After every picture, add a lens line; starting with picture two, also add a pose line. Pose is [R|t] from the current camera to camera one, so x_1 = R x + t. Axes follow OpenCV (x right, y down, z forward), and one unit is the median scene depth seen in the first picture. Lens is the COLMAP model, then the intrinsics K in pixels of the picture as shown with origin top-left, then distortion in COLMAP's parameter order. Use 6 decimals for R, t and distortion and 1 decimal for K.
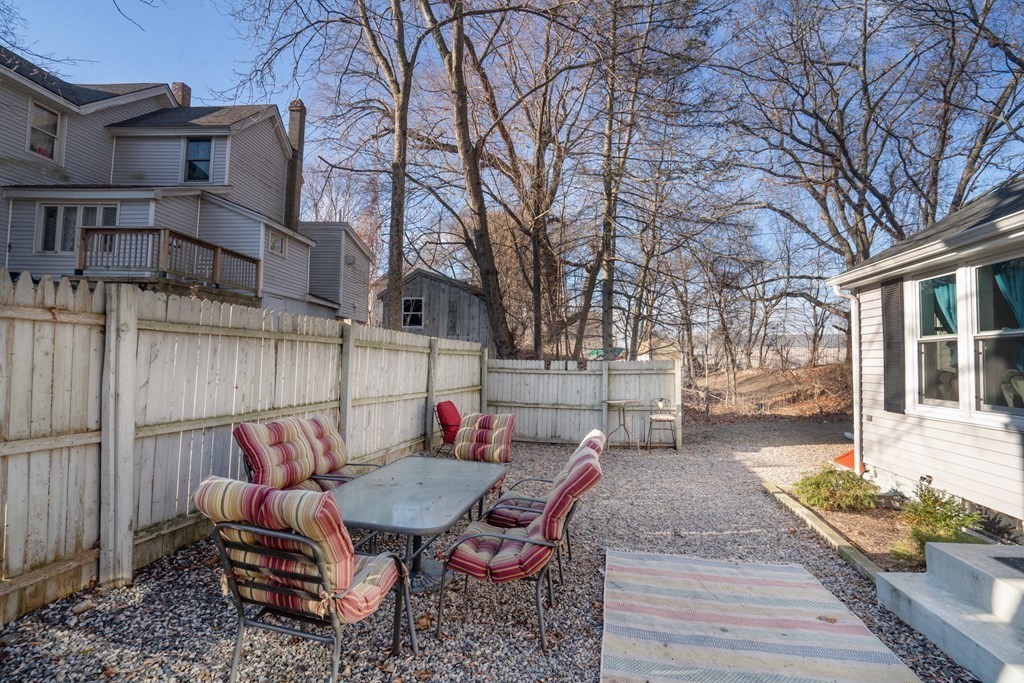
lens RADIAL K [[481.5, 0, 512.9], [0, 481.5, 342.8], [0, 0, 1]] dist [-0.064399, 0.025852]
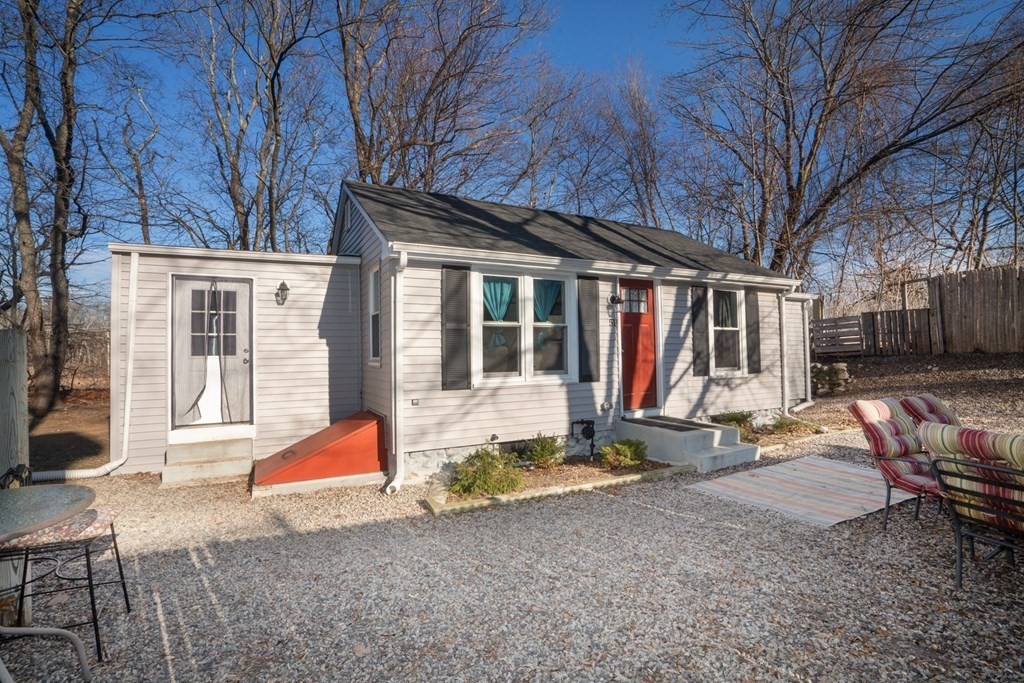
lens RADIAL K [[470.8, 0, 512.0], [0, 470.8, 341.5], [0, 0, 1]] dist [-0.062651, 0.023714]
pose [[-0.606080, 0.013218, 0.795294, -0.104375], [-0.027115, 0.998937, -0.037267, 0.065628], [-0.794942, -0.044151, -0.605077, 1.347895]]
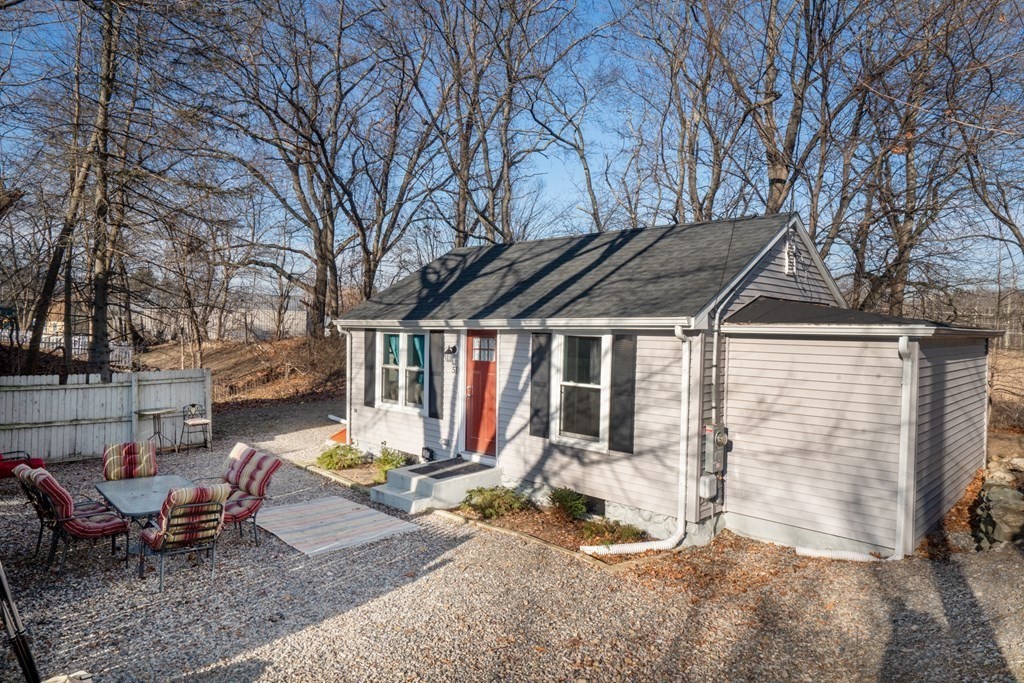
lens RADIAL K [[637.4, 0, 508.6], [0, 637.4, 340.6], [0, 0, 1]] dist [-0.025346, 0.036697]
pose [[0.588809, -0.022071, 0.807970, -0.659104], [-0.040526, 0.997564, 0.056783, -0.213661], [-0.807255, -0.066179, 0.586480, -0.662181]]
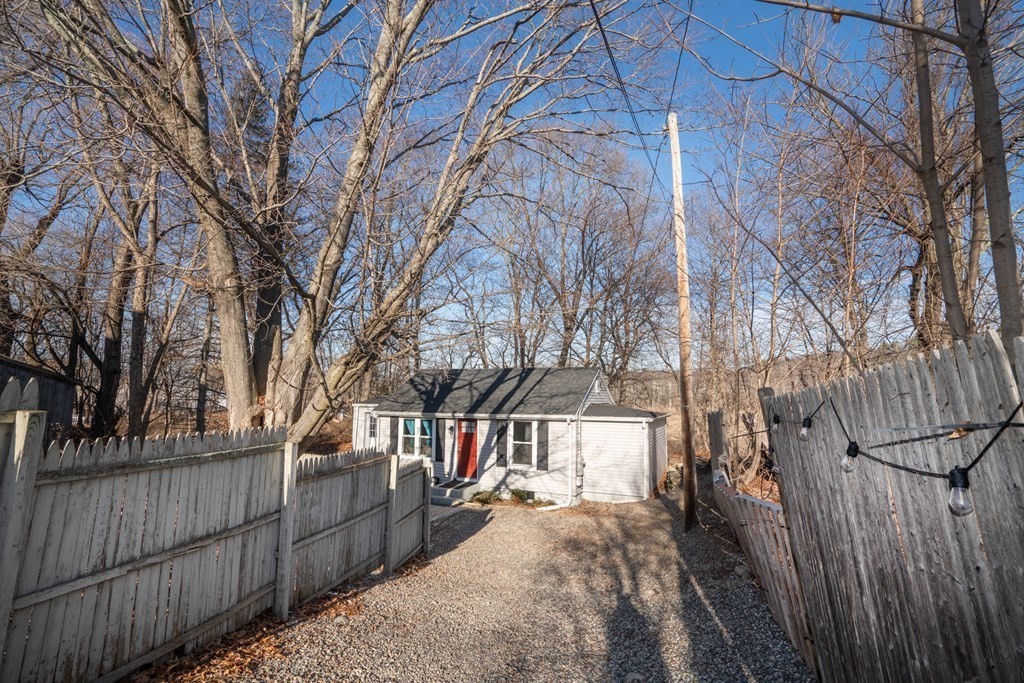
lens RADIAL K [[472.0, 0, 509.4], [0, 472.0, 343.4], [0, 0, 1]] dist [-0.062988, 0.025799]
pose [[0.282686, 0.098726, 0.954118, -1.833797], [-0.047355, 0.994913, -0.088917, -0.335648], [-0.958043, -0.020046, 0.285923, -0.578820]]
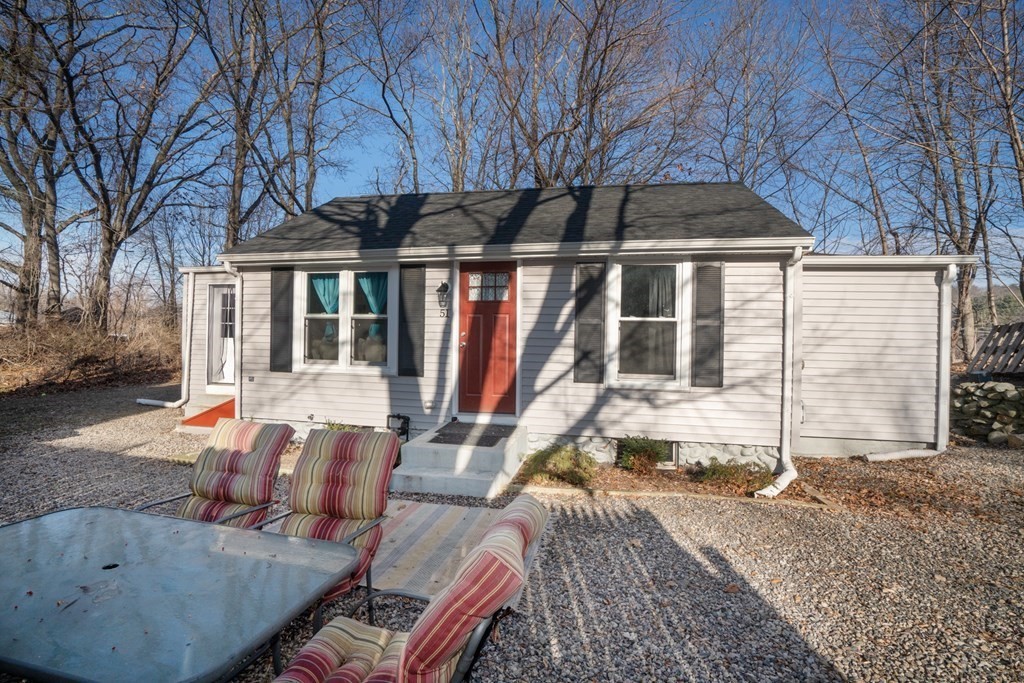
lens RADIAL K [[470.8, 0, 512.0], [0, 470.8, 341.5], [0, 0, 1]] dist [-0.062651, 0.023714]
pose [[0.042704, -0.023319, 0.998816, -0.367088], [-0.057408, 0.998019, 0.025755, -0.002572], [-0.997437, -0.058440, 0.041281, 0.278482]]
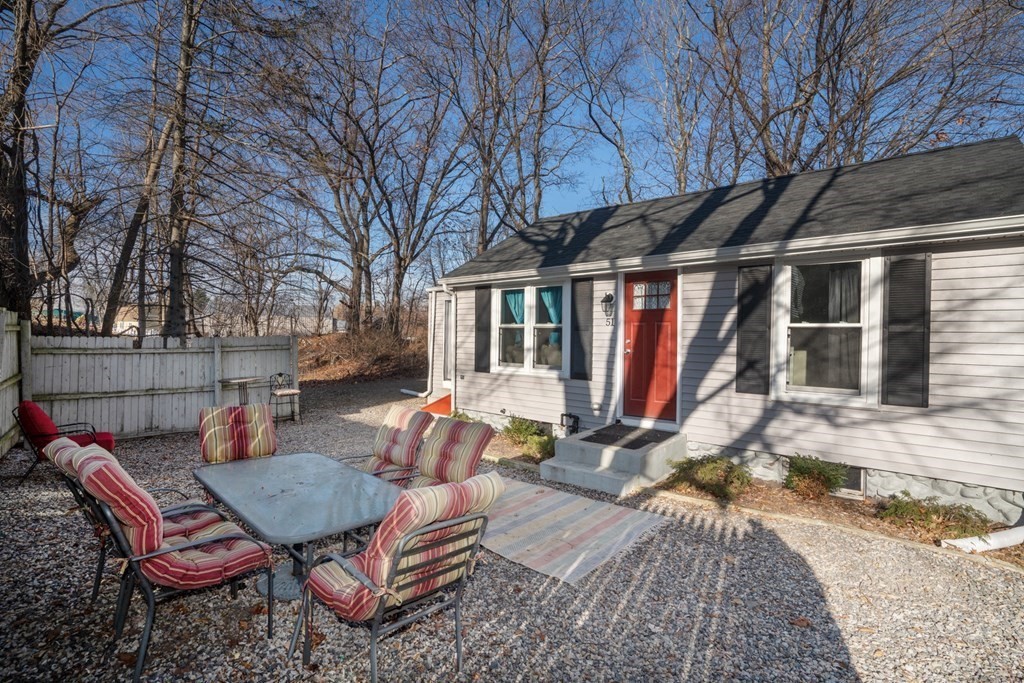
lens RADIAL K [[470.8, 0, 512.0], [0, 470.8, 341.5], [0, 0, 1]] dist [-0.062651, 0.023714]
pose [[0.524878, -0.019465, 0.850955, -0.401939], [-0.039160, 0.998128, 0.046986, -0.026551], [-0.850276, -0.057985, 0.523133, 0.092789]]
